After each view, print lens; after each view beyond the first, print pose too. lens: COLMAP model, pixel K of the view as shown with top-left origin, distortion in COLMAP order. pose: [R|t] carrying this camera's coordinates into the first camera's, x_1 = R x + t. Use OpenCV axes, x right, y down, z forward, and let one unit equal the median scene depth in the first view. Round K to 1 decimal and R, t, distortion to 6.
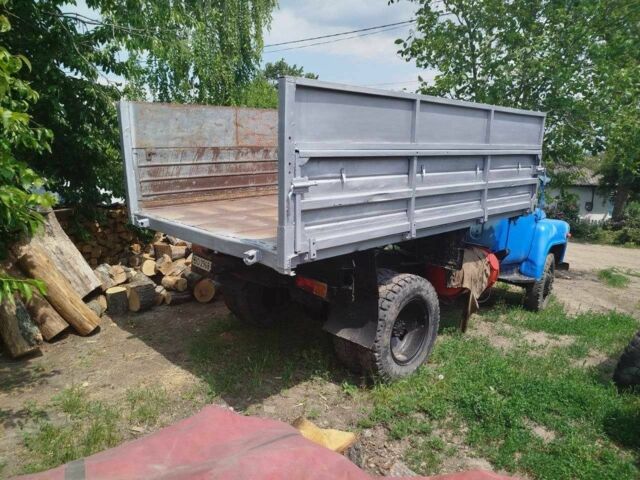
lens RADIAL K [[455.6, 0, 318.6], [0, 455.6, 239.6], [0, 0, 1]] dist [0.001027, -0.001532]
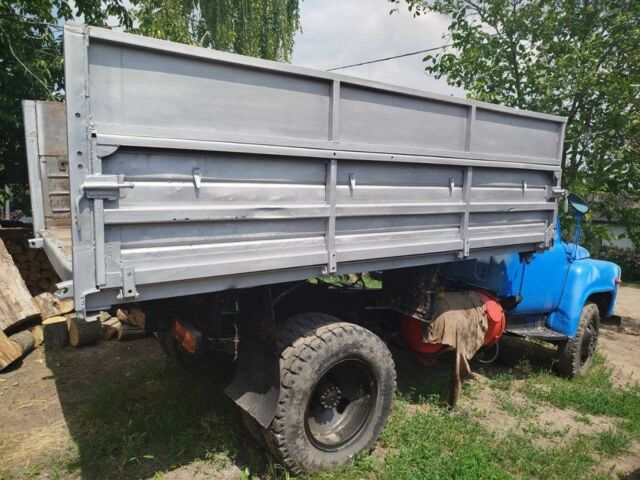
lens RADIAL K [[455.6, 0, 321.1], [0, 455.6, 241.4], [0, 0, 1]] dist [0.001027, -0.001532]
pose [[0.989737, 0.032208, -0.139226, 0.231520], [-0.042053, 0.996774, -0.068360, -0.003685], [0.136575, 0.073514, 0.987898, 0.234997]]
